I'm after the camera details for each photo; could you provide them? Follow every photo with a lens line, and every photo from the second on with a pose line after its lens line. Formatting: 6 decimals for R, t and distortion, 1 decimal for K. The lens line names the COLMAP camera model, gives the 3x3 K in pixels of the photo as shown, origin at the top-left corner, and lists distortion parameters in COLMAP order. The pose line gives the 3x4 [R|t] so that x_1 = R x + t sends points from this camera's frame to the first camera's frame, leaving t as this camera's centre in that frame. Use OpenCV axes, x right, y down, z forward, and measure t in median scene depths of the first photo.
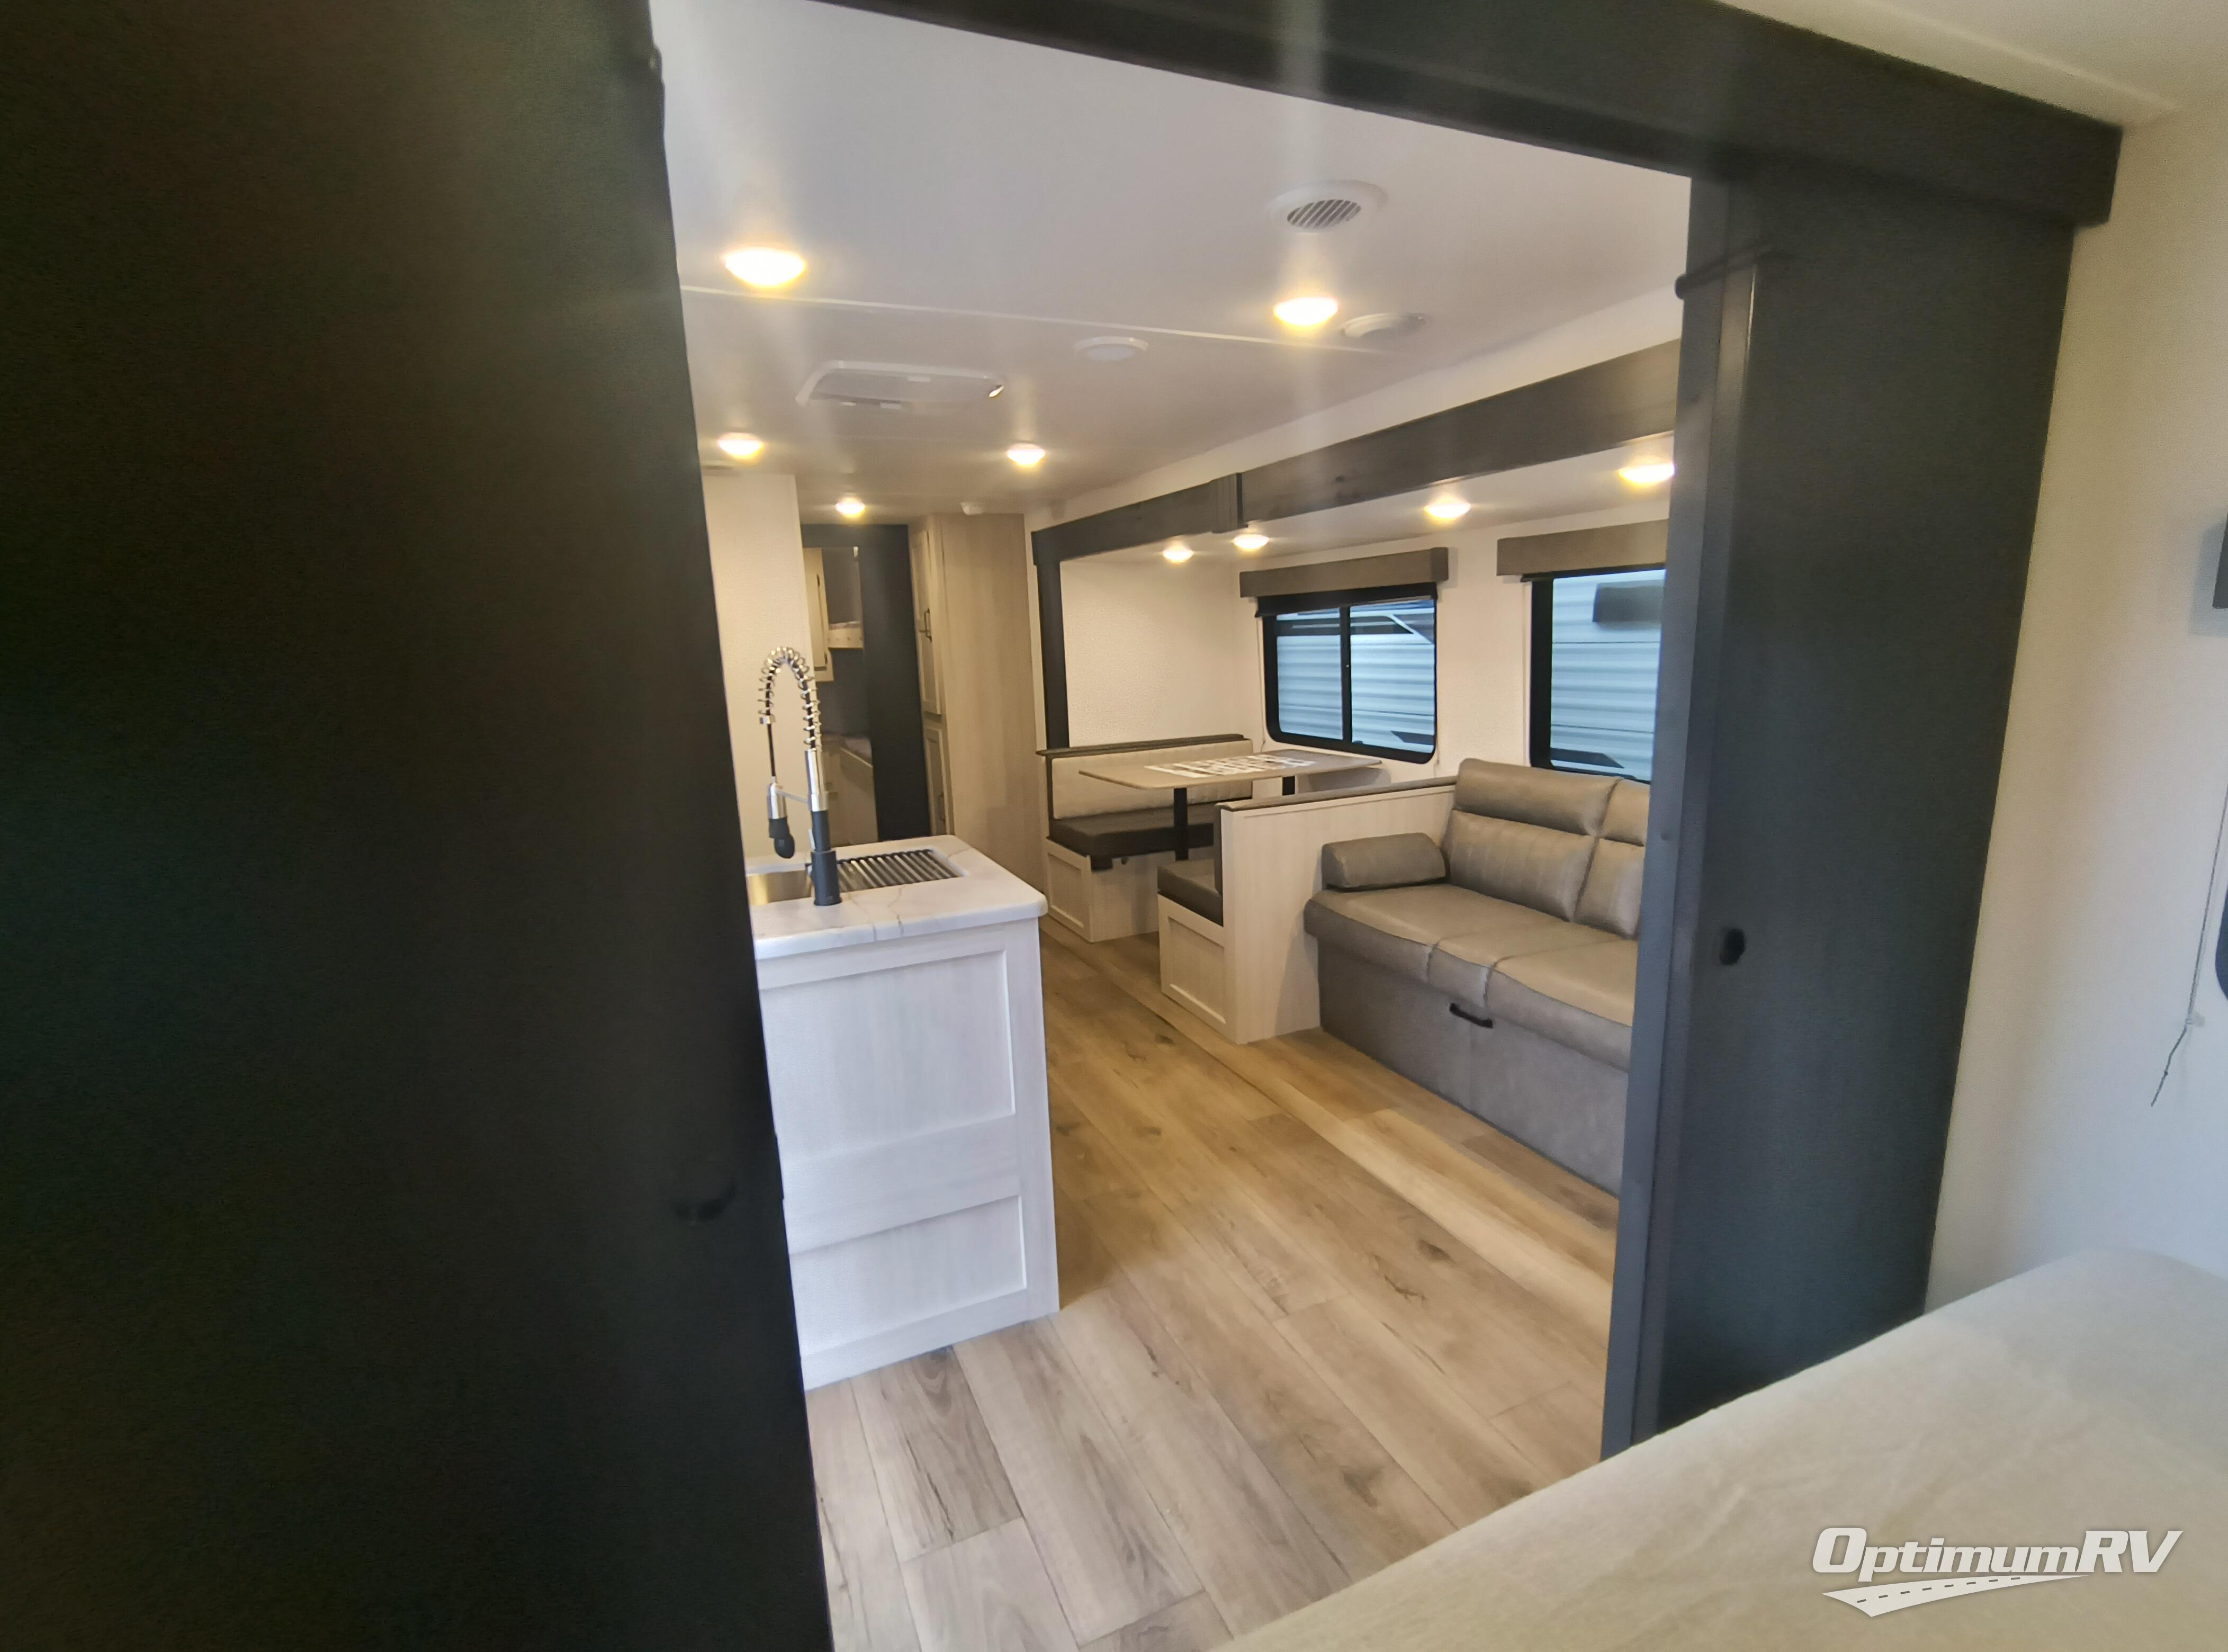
lens RADIAL K [[997.7, 0, 1114.0], [0, 997.7, 826.0], [0, 0, 1]] dist [-0.000738, -0.000012]
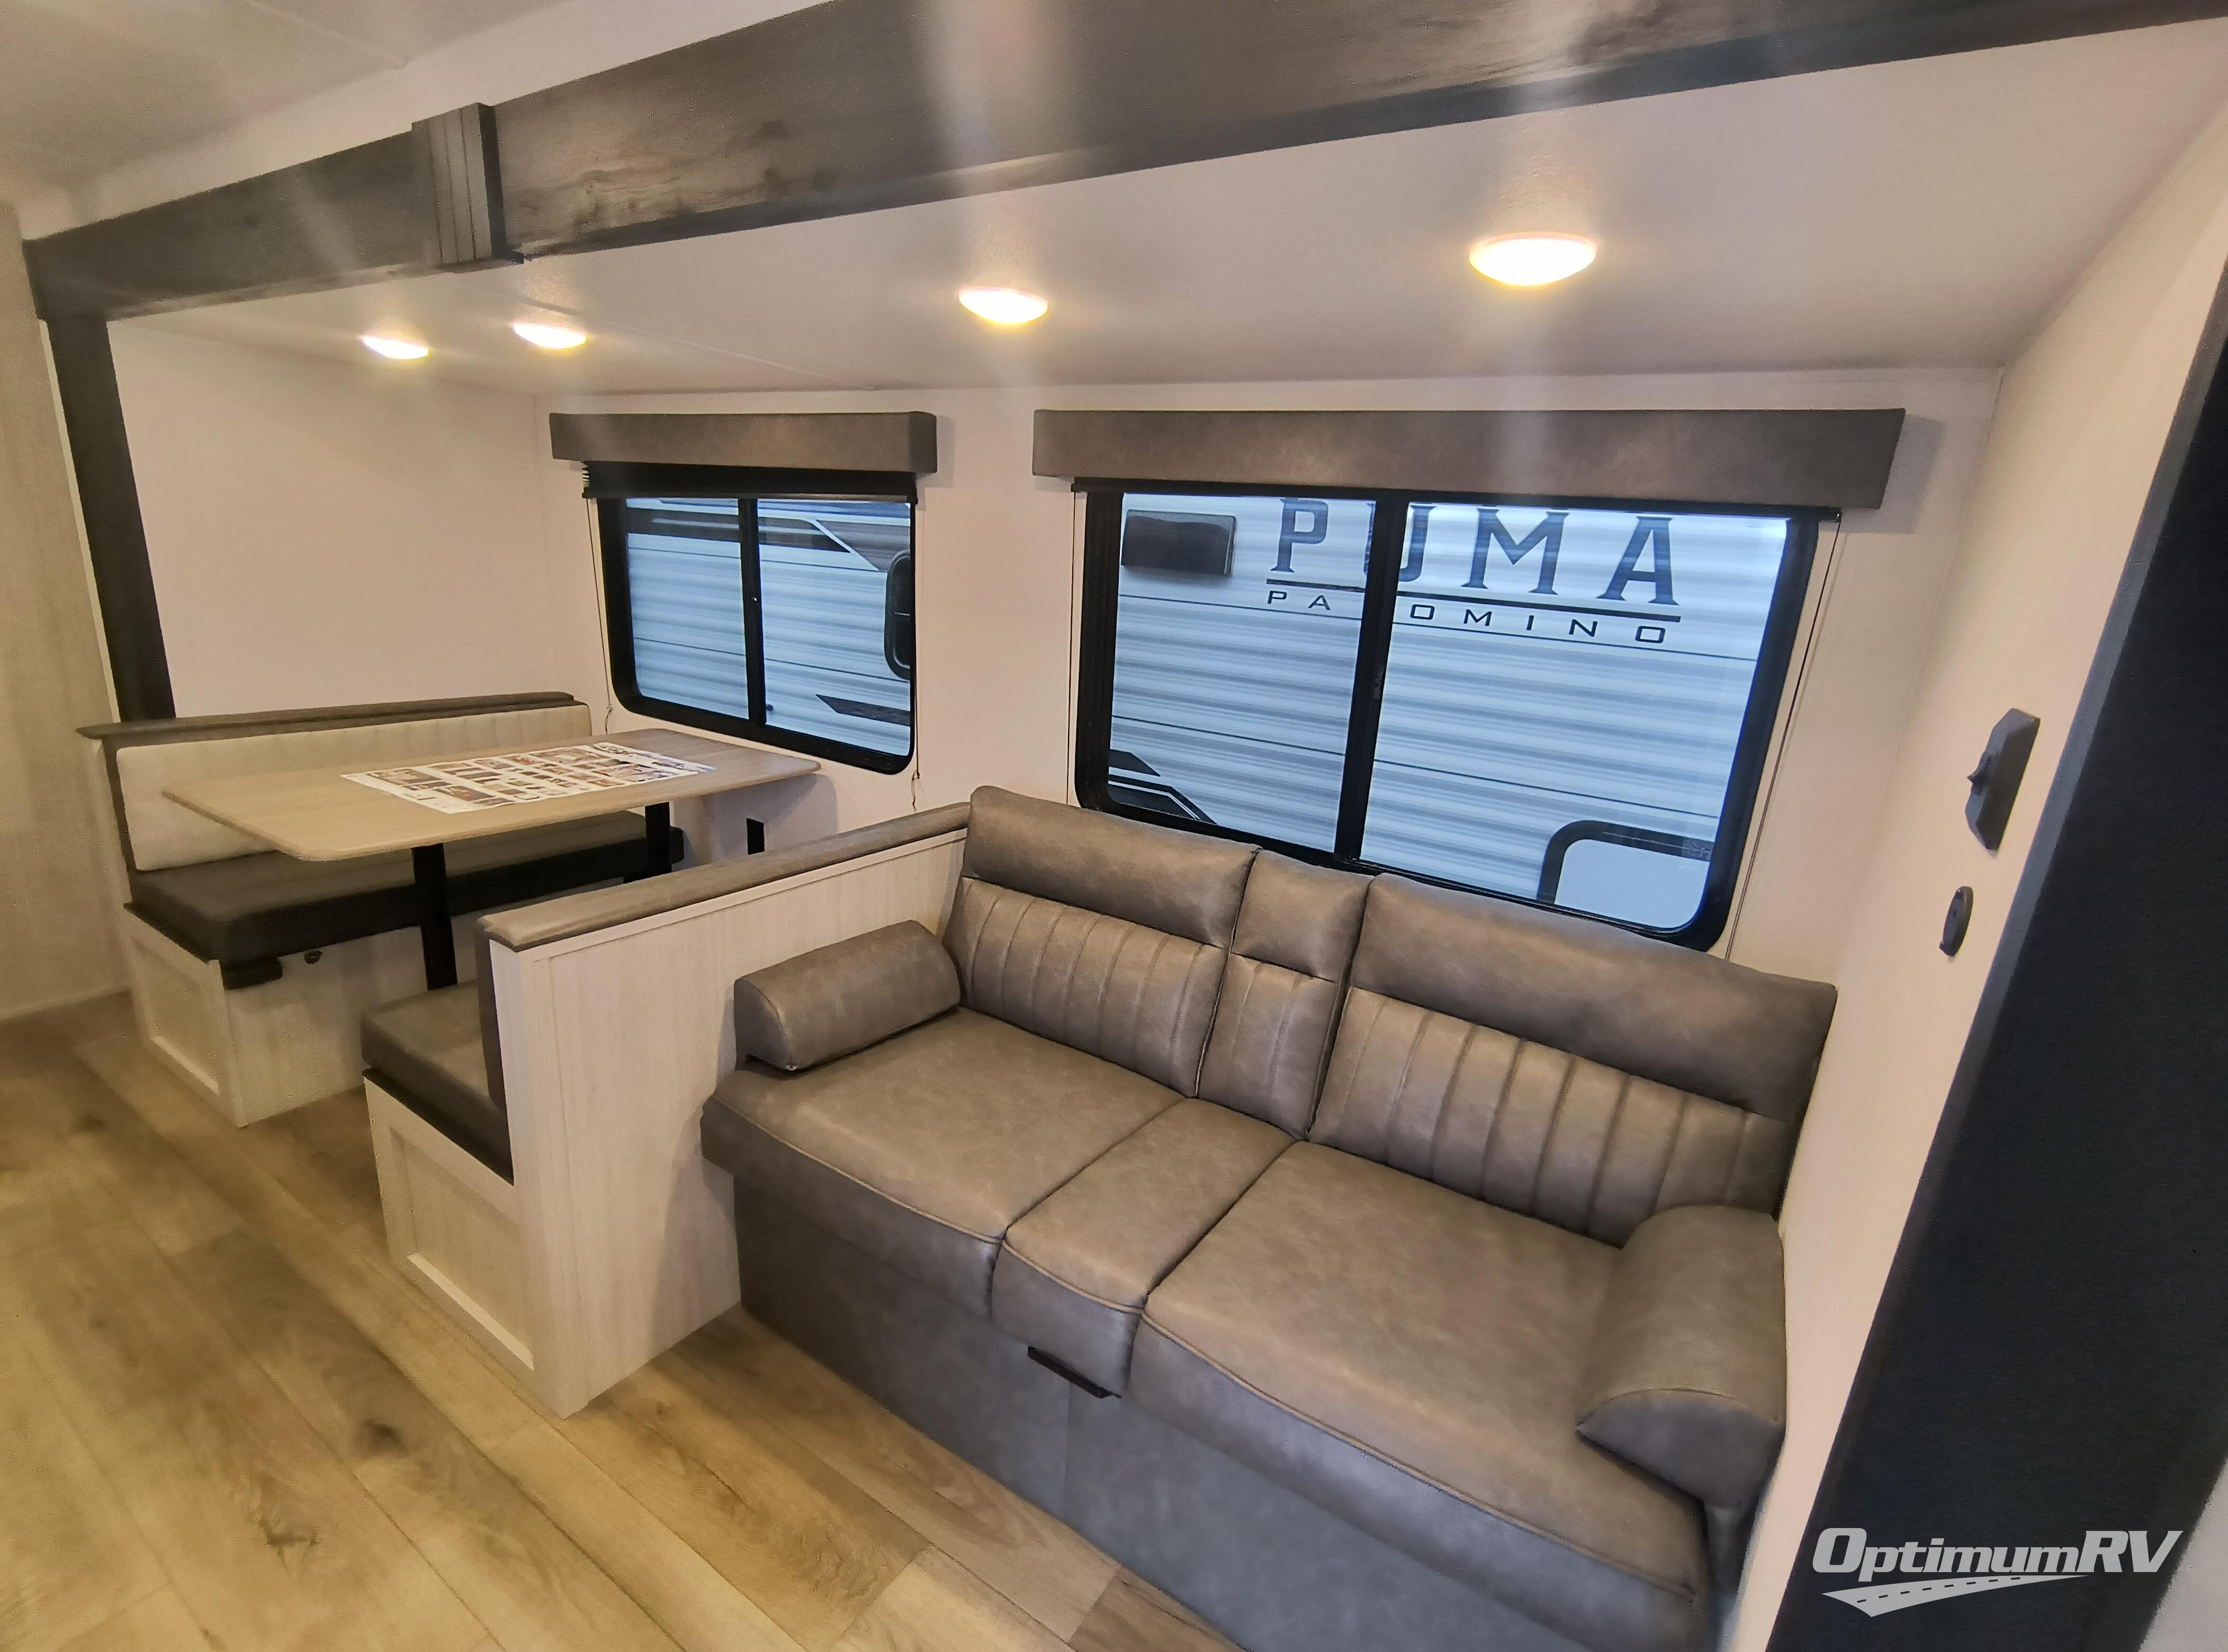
lens RADIAL K [[1024.4, 0, 1114.0], [0, 1024.4, 826.0], [0, 0, 1]] dist [-0.001771, -0.000486]
pose [[0.830790, -0.049443, 0.554385, 0.081574], [0.003977, 0.996548, 0.082918, -0.092992], [-0.556571, -0.066683, 0.828119, 0.449583]]
